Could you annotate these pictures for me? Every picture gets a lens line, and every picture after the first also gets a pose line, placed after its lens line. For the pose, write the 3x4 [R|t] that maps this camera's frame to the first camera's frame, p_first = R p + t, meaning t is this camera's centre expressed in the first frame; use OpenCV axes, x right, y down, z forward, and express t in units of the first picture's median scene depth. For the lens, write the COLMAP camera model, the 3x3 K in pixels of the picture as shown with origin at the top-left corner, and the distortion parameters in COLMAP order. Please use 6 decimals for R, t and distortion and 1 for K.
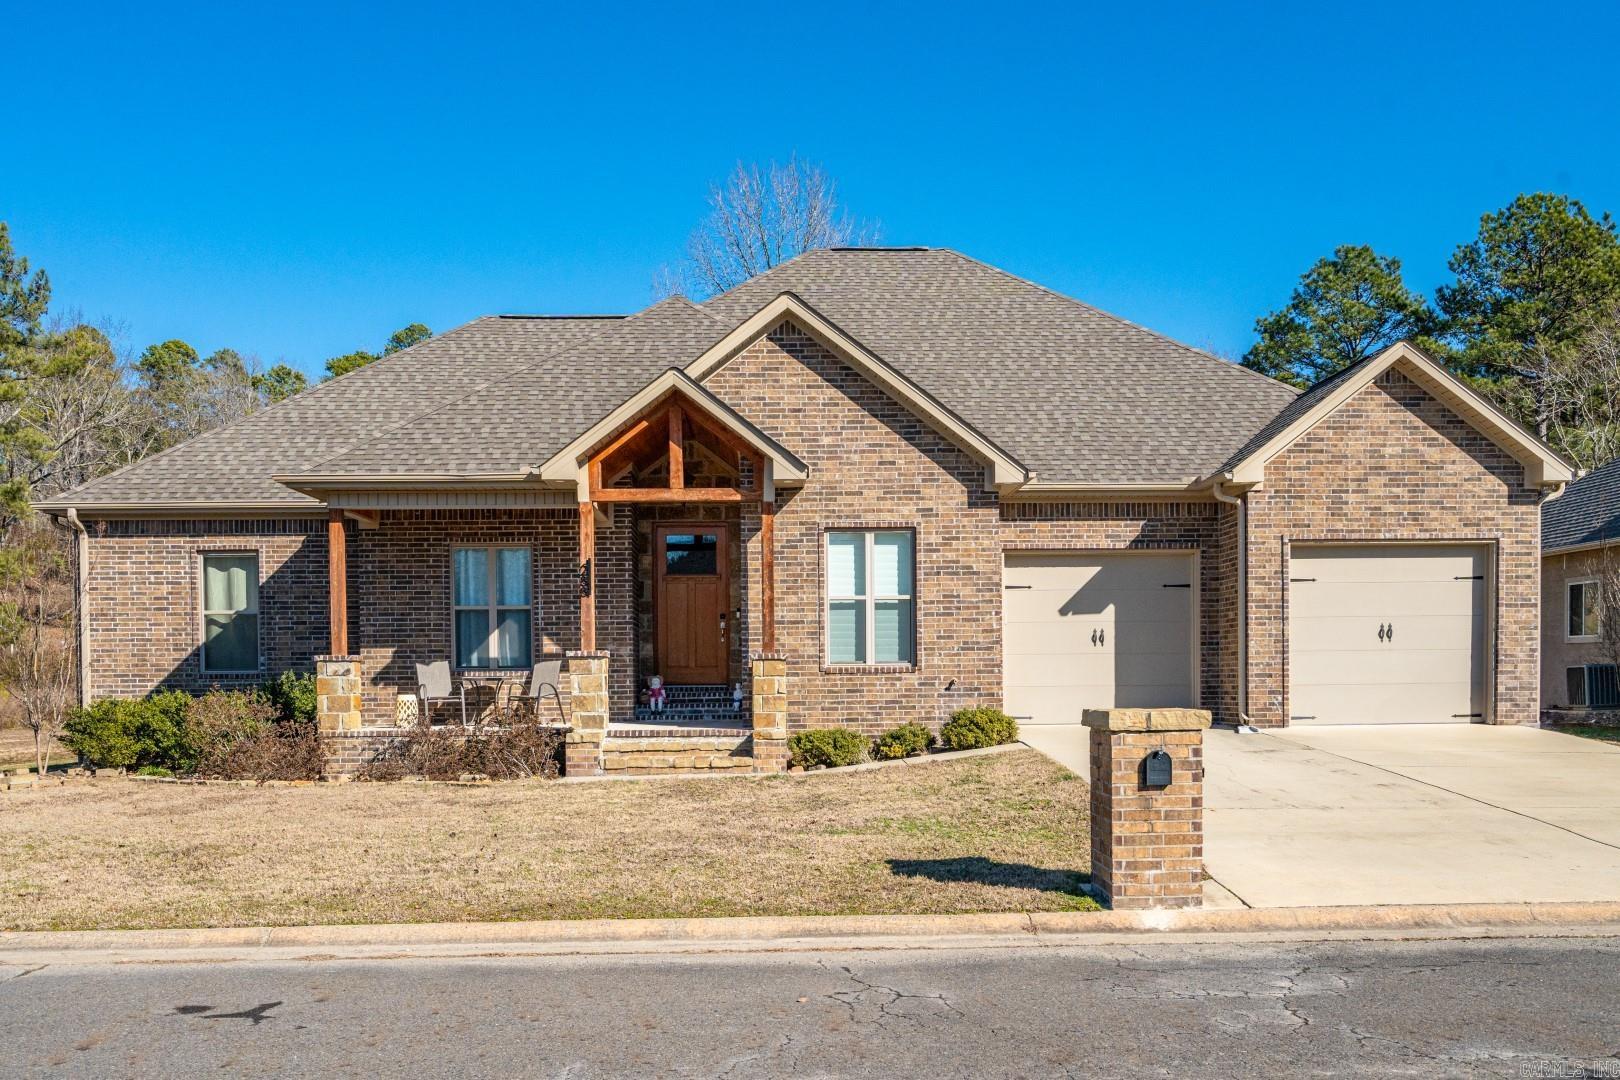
lens RADIAL K [[1462.3, 0, 806.0], [0, 1462.3, 723.4], [0, 0, 1]] dist [-0.000729, 0.004092]
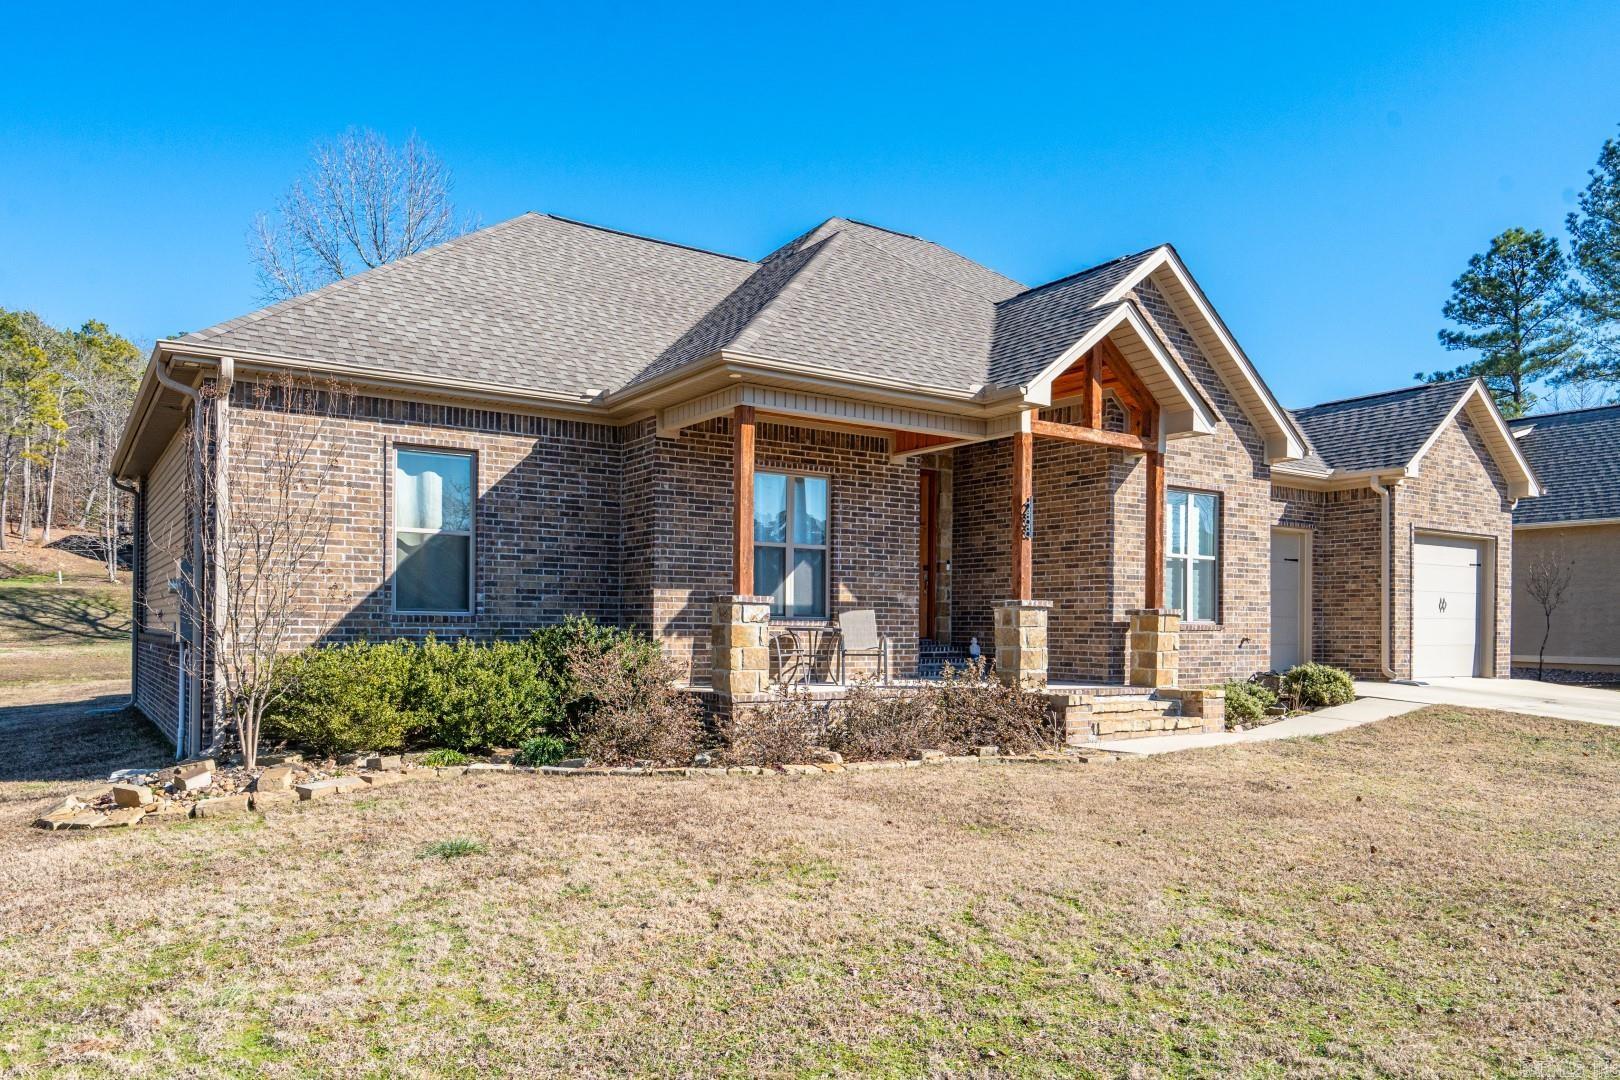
lens RADIAL K [[1127.6, 0, 805.7], [0, 1127.6, 634.5], [0, 0, 1]] dist [0.002626, 0.000431]
pose [[0.843828, 0.014471, 0.536418, -0.608390], [0.000649, 0.999608, -0.027987, -0.009686], [-0.536613, 0.023964, 0.843488, 0.480868]]
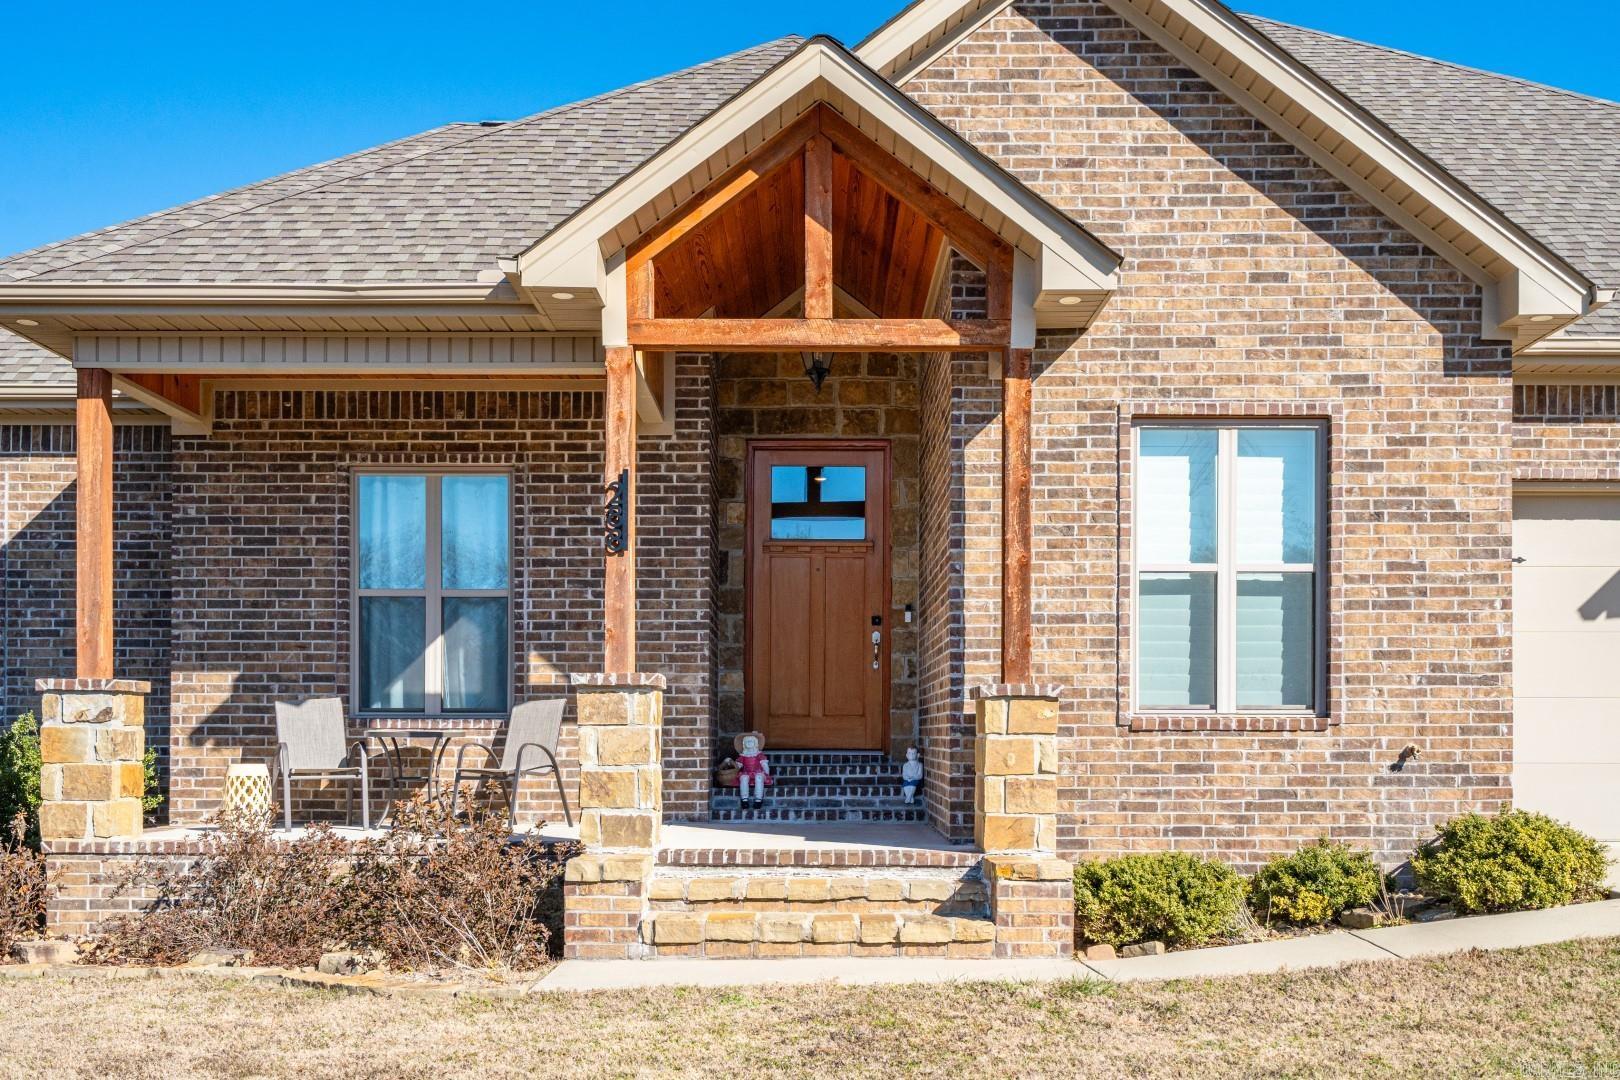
lens RADIAL K [[1634.0, 0, 808.4], [0, 1634.0, 751.0], [0, 0, 1]] dist [-0.002063, -0.000012]
pose [[0.999362, 0.012237, -0.033544, -0.070954], [-0.013072, 0.999608, -0.024765, -0.013496], [0.033228, 0.025188, 0.999130, 0.481329]]
